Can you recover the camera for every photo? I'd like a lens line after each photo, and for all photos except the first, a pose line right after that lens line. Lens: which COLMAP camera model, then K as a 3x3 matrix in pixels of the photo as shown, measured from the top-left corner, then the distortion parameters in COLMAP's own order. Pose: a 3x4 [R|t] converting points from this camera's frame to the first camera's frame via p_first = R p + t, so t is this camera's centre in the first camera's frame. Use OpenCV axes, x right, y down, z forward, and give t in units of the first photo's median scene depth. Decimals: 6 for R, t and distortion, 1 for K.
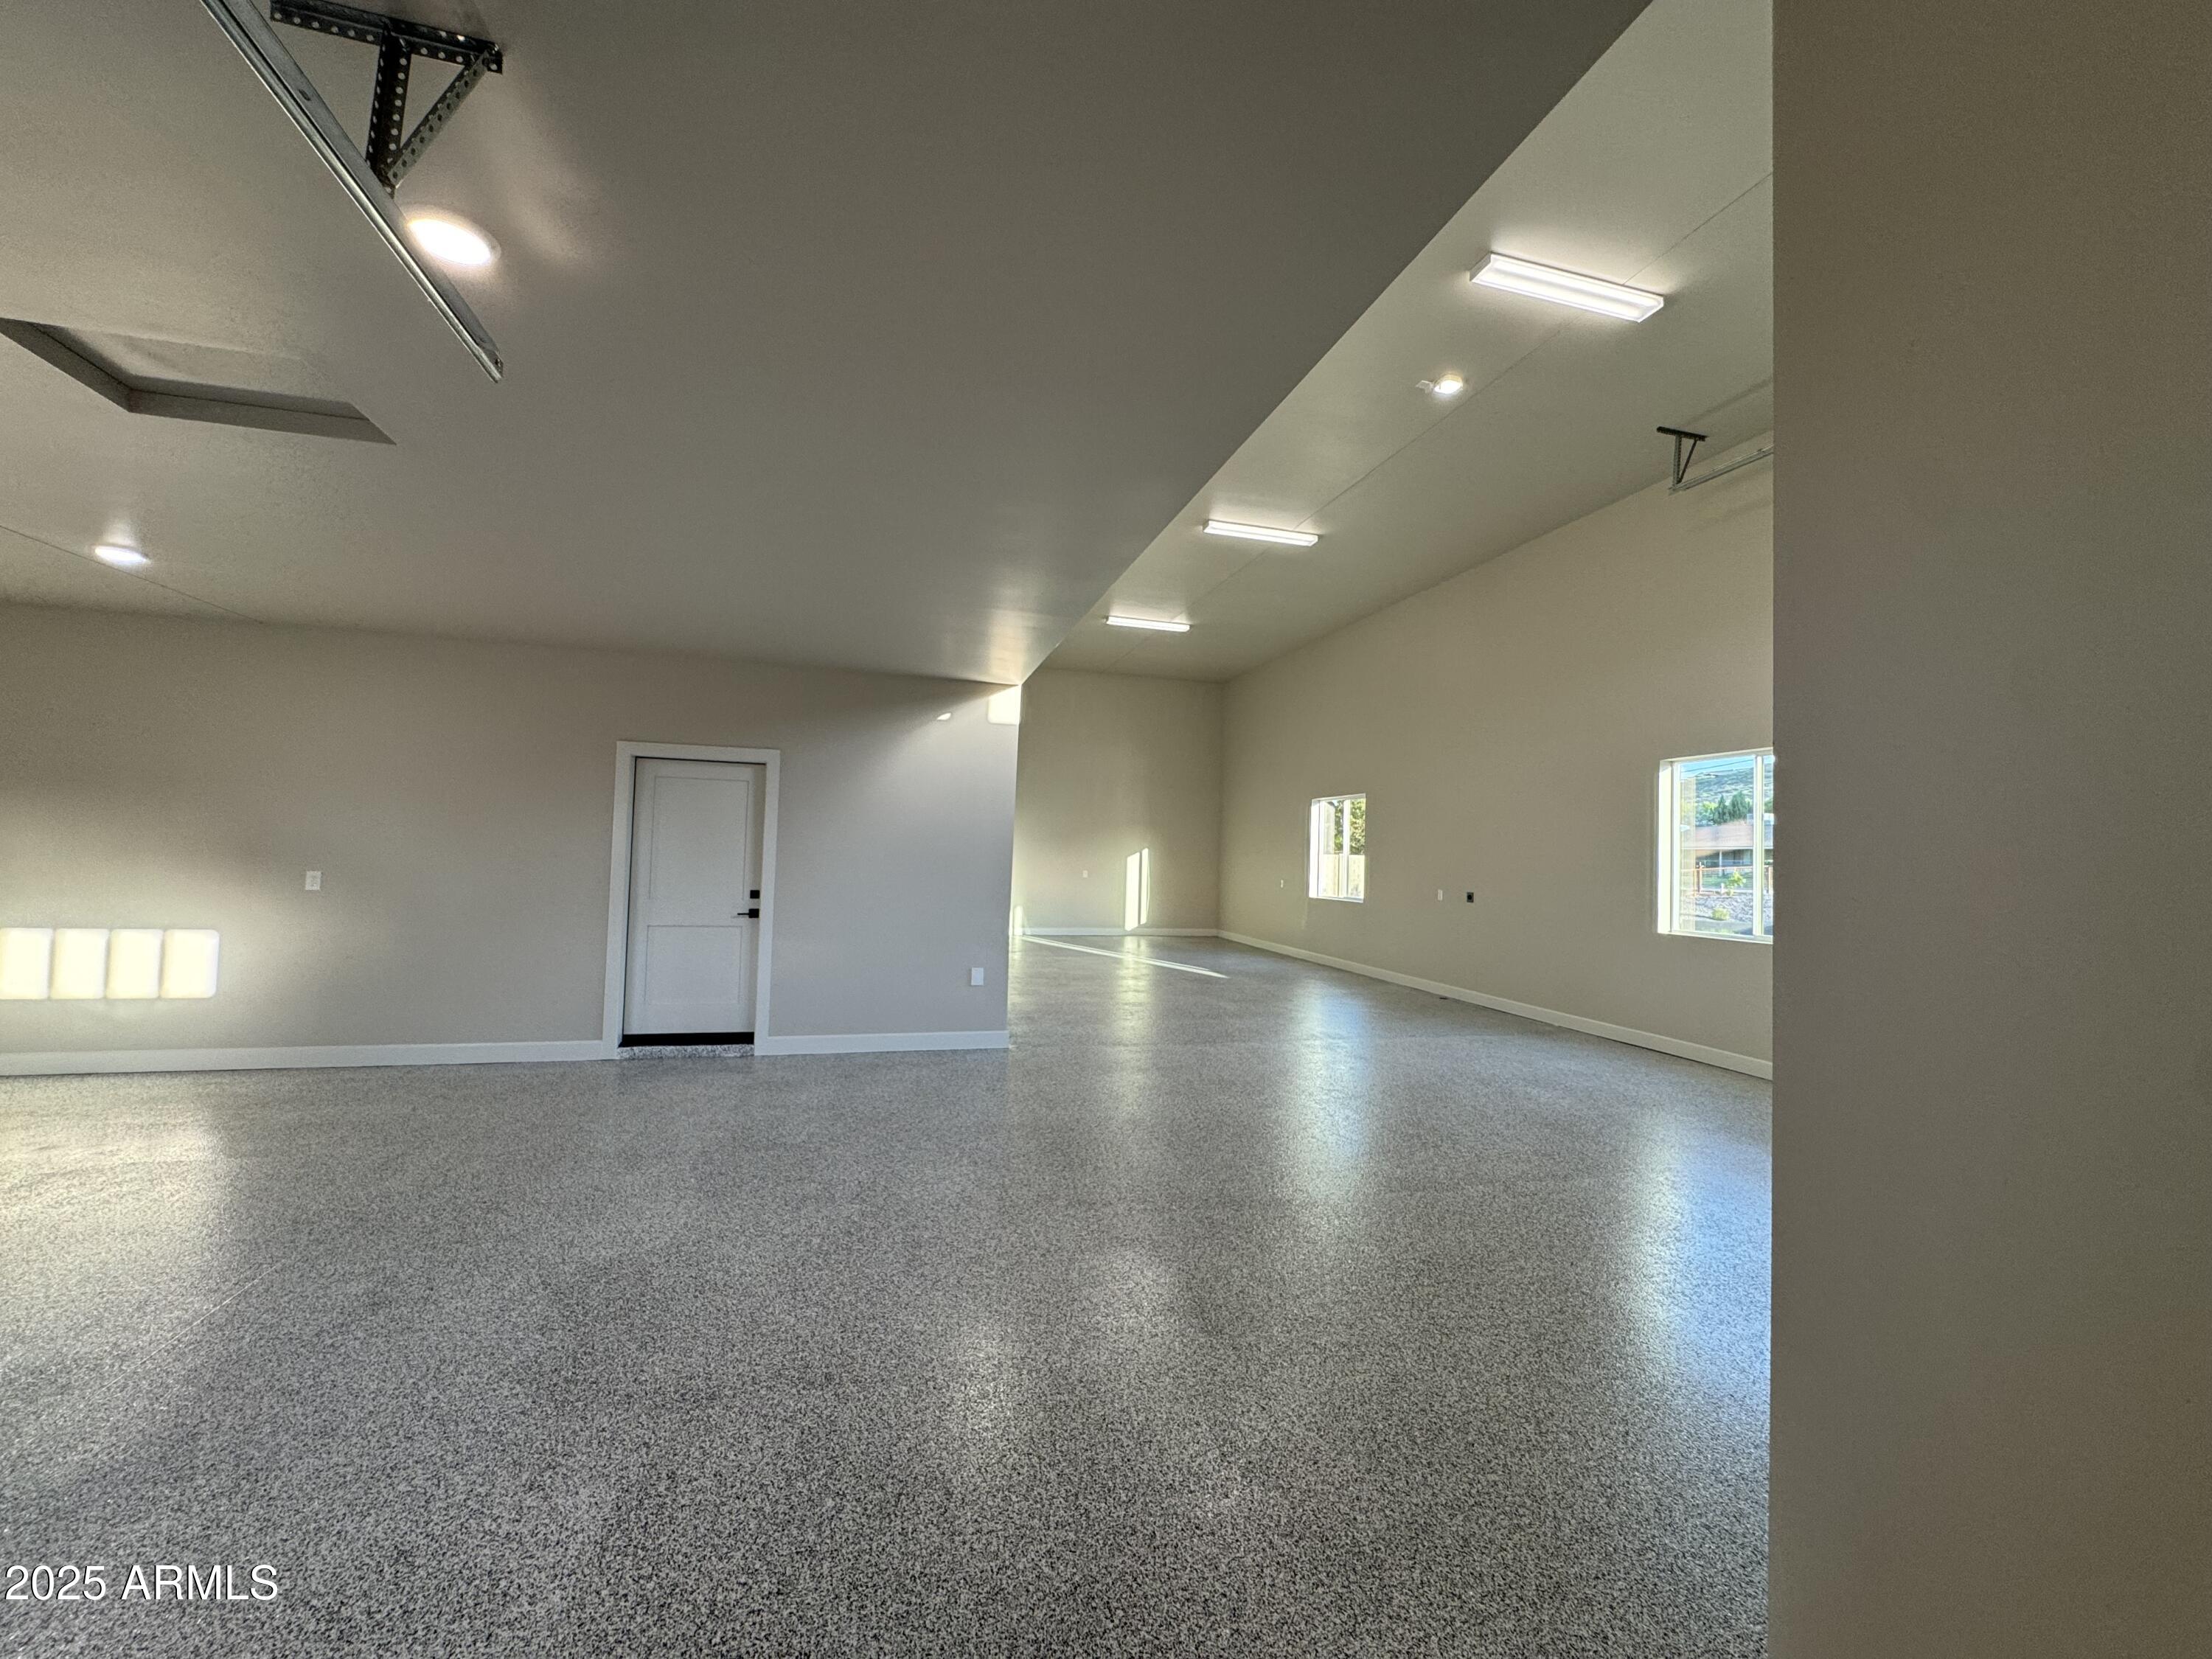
lens RADIAL K [[884.8, 0, 1102.7], [0, 884.8, 814.0], [0, 0, 1]] dist [0.002176, -0.000549]
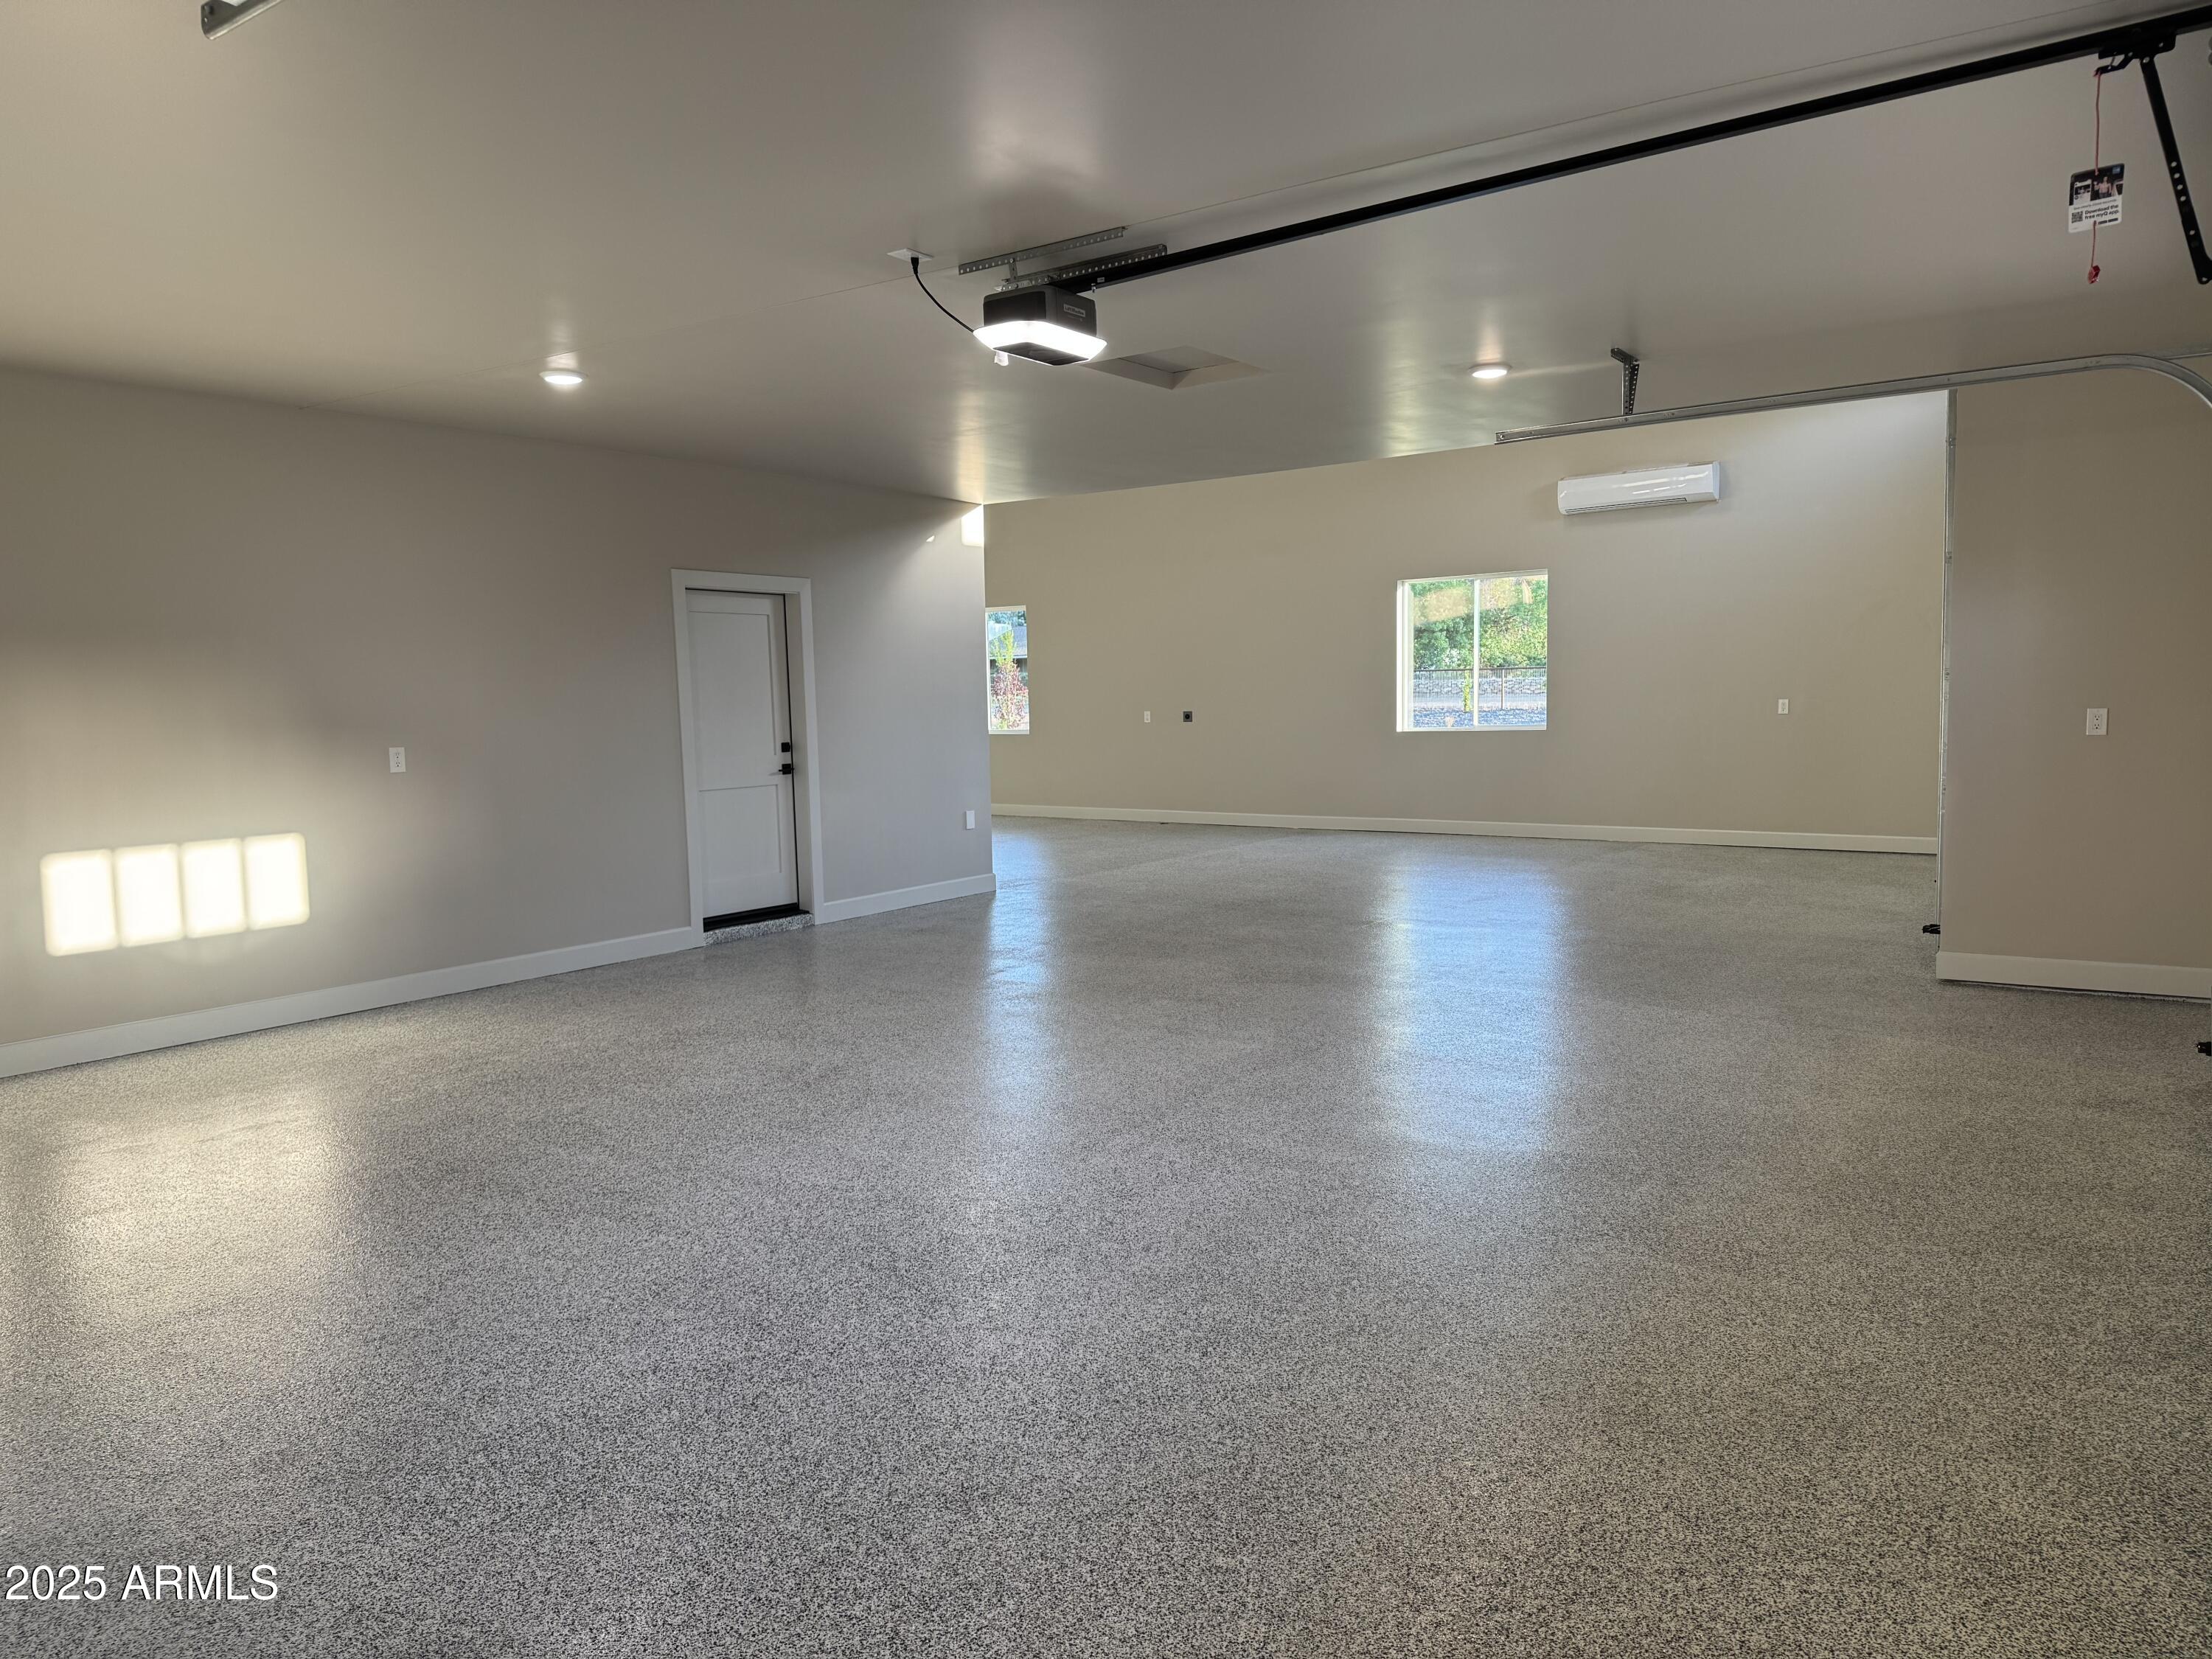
lens RADIAL K [[1532.1, 0, 1105.7], [0, 1532.1, 836.5], [0, 0, 1]] dist [0.011915, 0.000991]
pose [[0.768043, -0.106572, 0.631469, -1.174072], [0.014085, 0.988628, 0.149719, -0.045220], [-0.640244, -0.106096, 0.760810, -0.370588]]
